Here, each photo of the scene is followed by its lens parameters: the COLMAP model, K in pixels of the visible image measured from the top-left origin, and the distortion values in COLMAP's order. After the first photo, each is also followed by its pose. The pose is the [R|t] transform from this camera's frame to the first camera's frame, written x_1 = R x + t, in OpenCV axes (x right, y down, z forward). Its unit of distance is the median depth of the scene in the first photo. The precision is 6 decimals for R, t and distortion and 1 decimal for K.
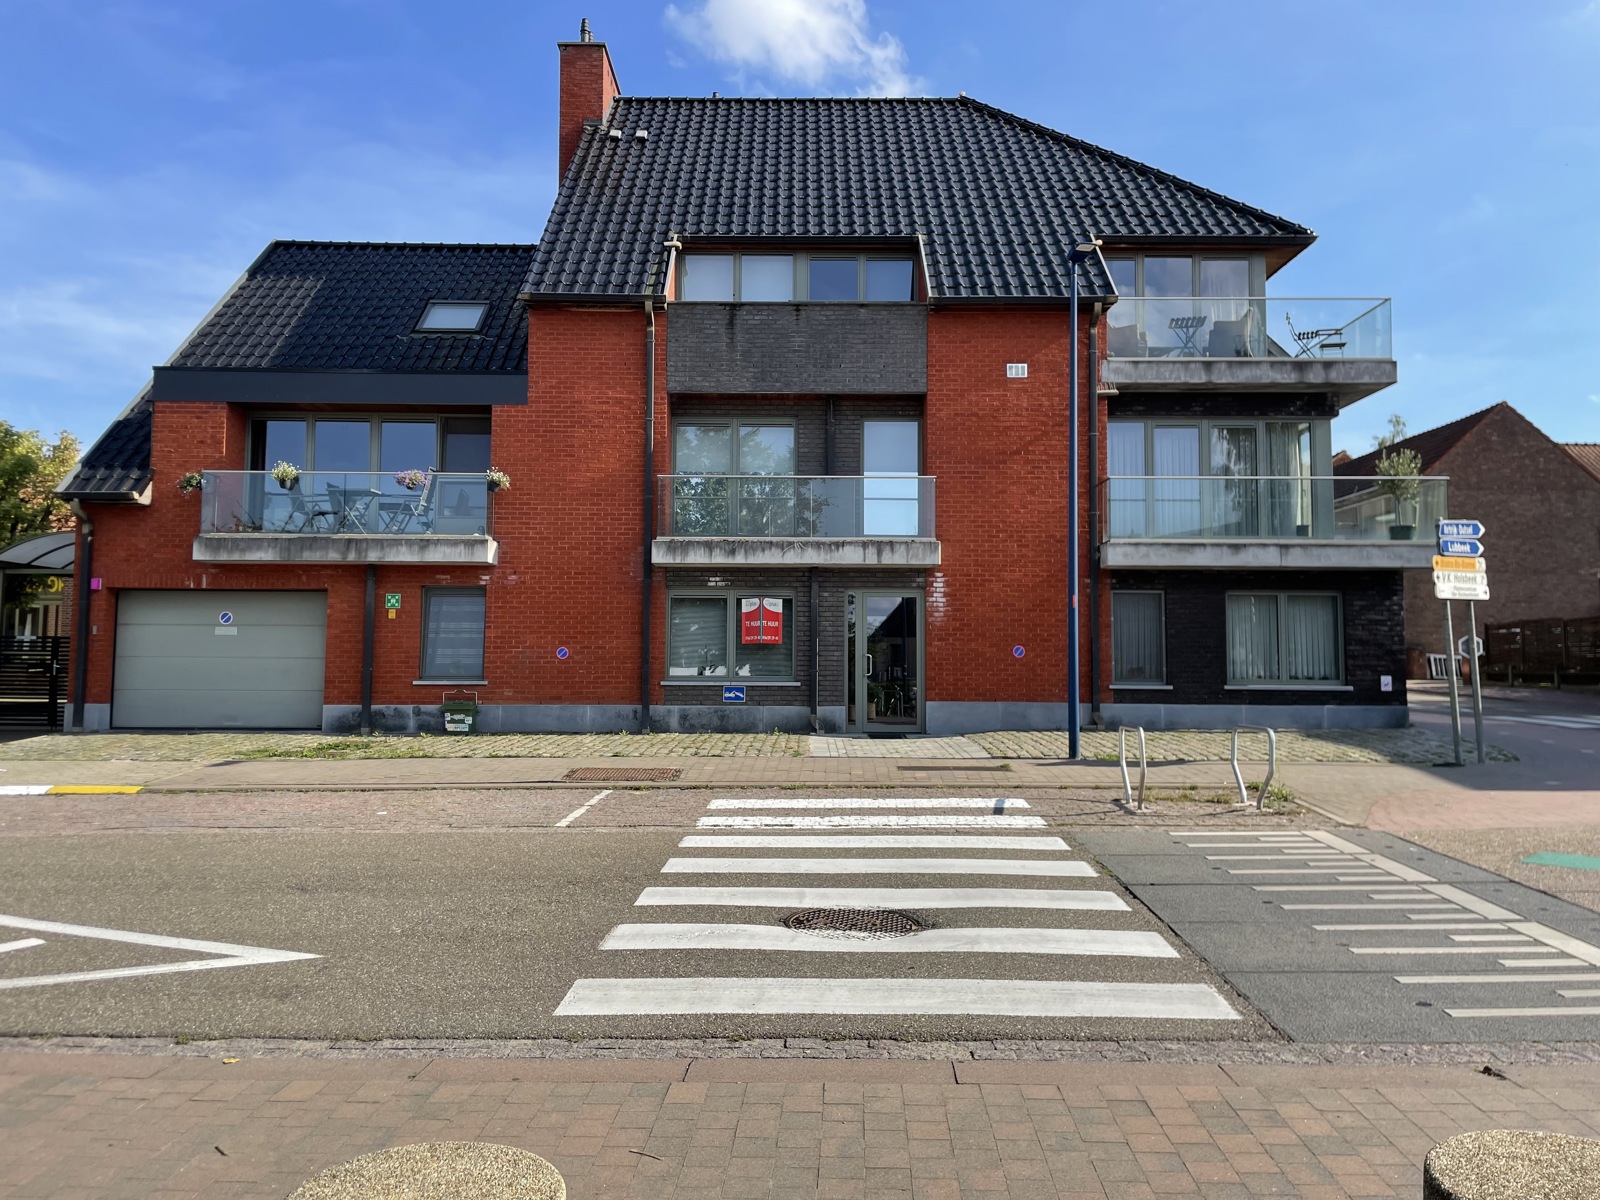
lens RADIAL K [[1220.4, 0, 803.1], [0, 1220.4, 599.3], [0, 0, 1]] dist [0.028549, -0.017212]
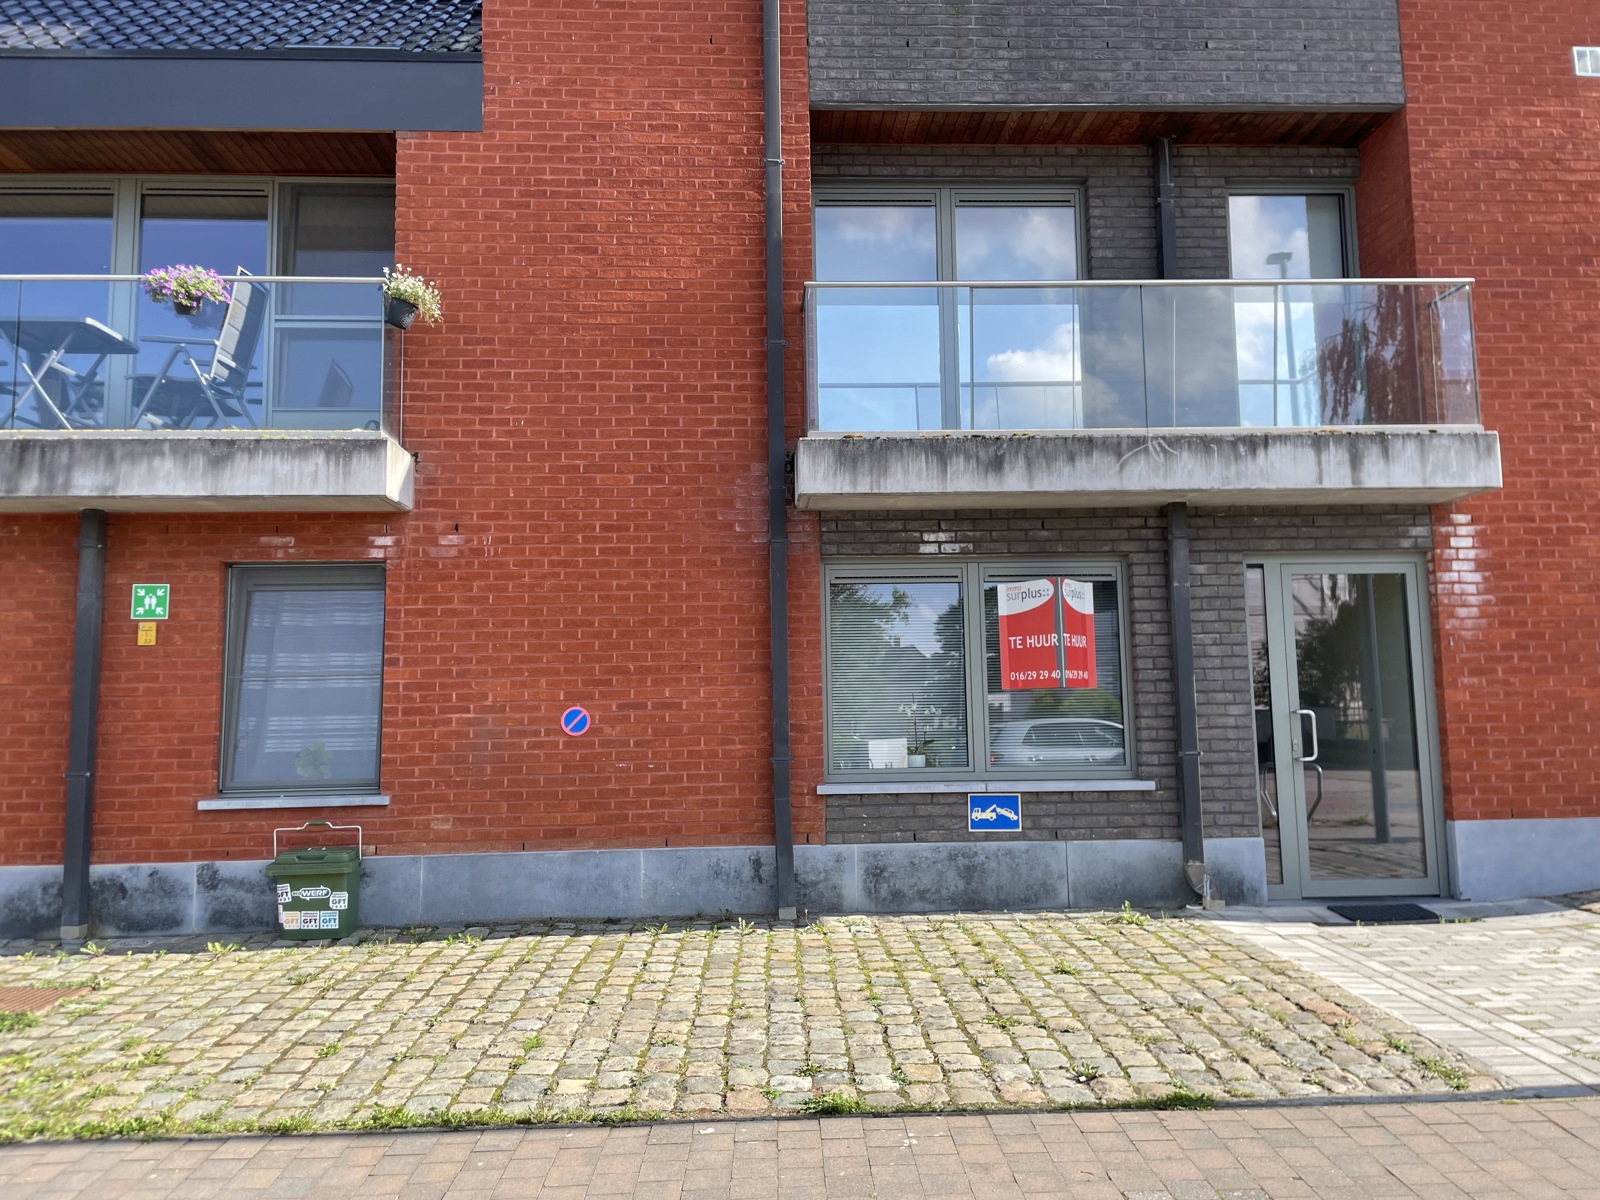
lens RADIAL K [[1220.4, 0, 793.9], [0, 1220.4, 596.4], [0, 0, 1]] dist [0.028549, -0.017212]
pose [[0.999005, -0.016801, 0.041319, -0.140065], [0.018256, 0.999218, -0.035086, 0.017798], [-0.040697, 0.035806, 0.998530, 0.587617]]
